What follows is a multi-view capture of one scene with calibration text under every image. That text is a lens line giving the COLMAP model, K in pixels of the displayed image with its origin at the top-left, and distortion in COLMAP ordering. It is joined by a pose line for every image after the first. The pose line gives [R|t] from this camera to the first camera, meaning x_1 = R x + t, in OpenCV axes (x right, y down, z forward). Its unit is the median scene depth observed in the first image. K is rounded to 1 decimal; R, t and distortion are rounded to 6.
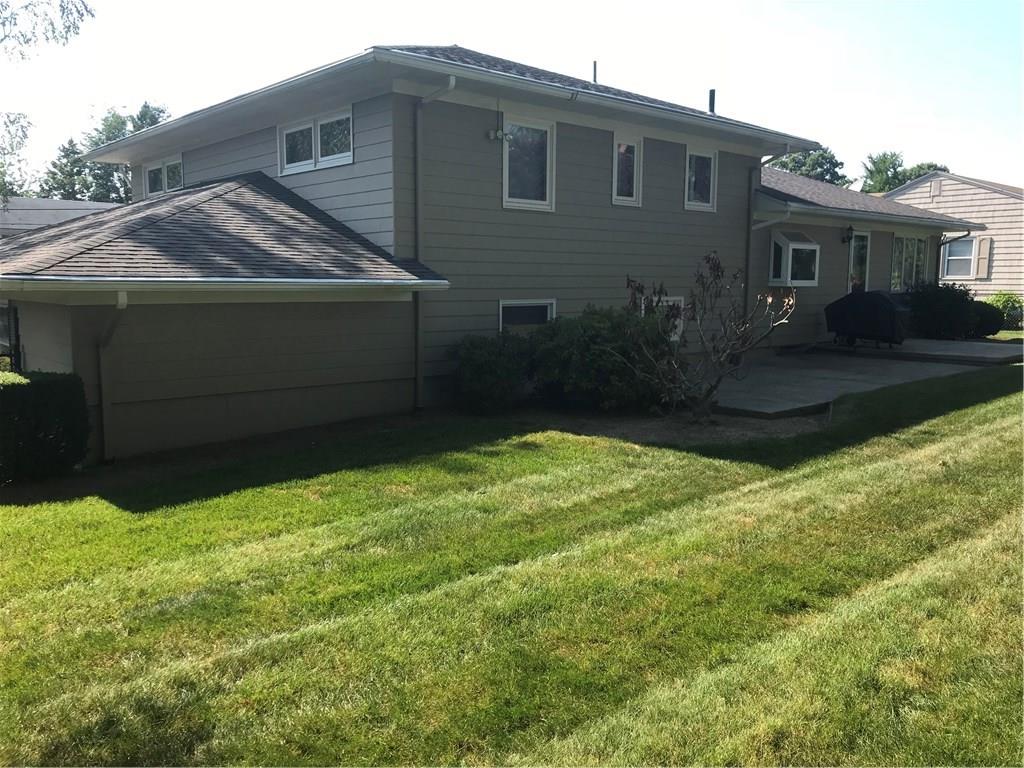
lens RADIAL K [[851.5, 0, 510.4], [0, 851.5, 387.2], [0, 0, 1]] dist [0.044989, -0.050763]
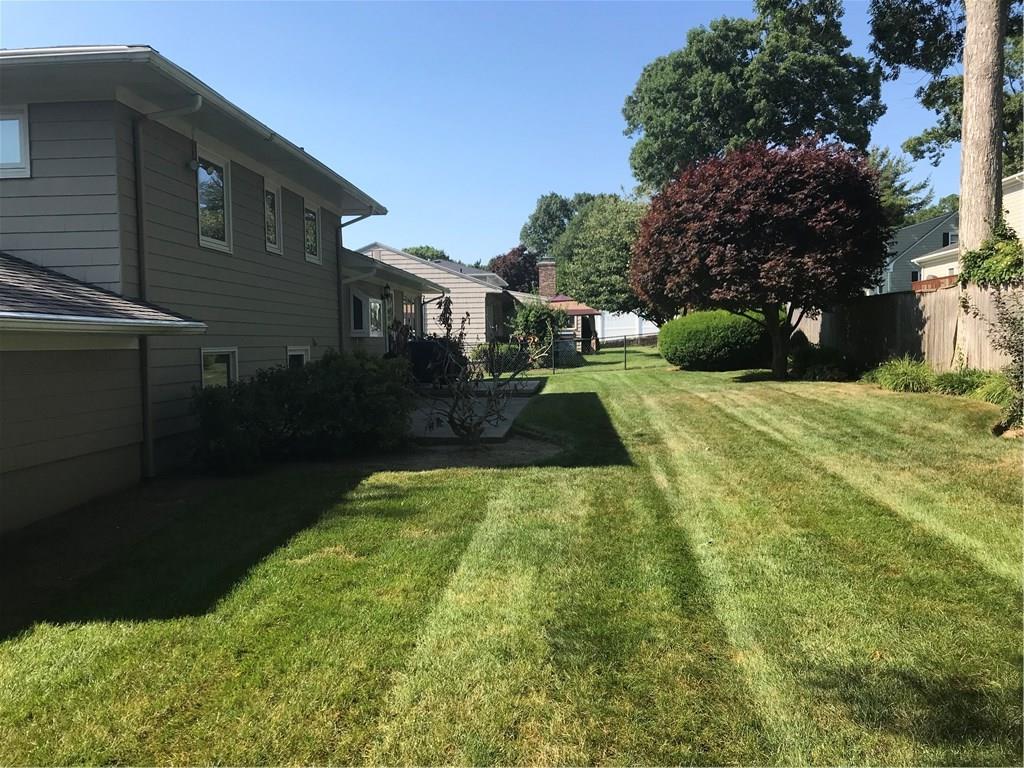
lens RADIAL K [[851.5, 0, 511.0], [0, 851.5, 382.1], [0, 0, 1]] dist [0.044989, -0.050763]
pose [[0.720024, -0.048802, 0.692231, -0.434660], [0.105778, 0.993586, -0.039978, 0.002577], [-0.685840, 0.102008, 0.720568, 0.152530]]
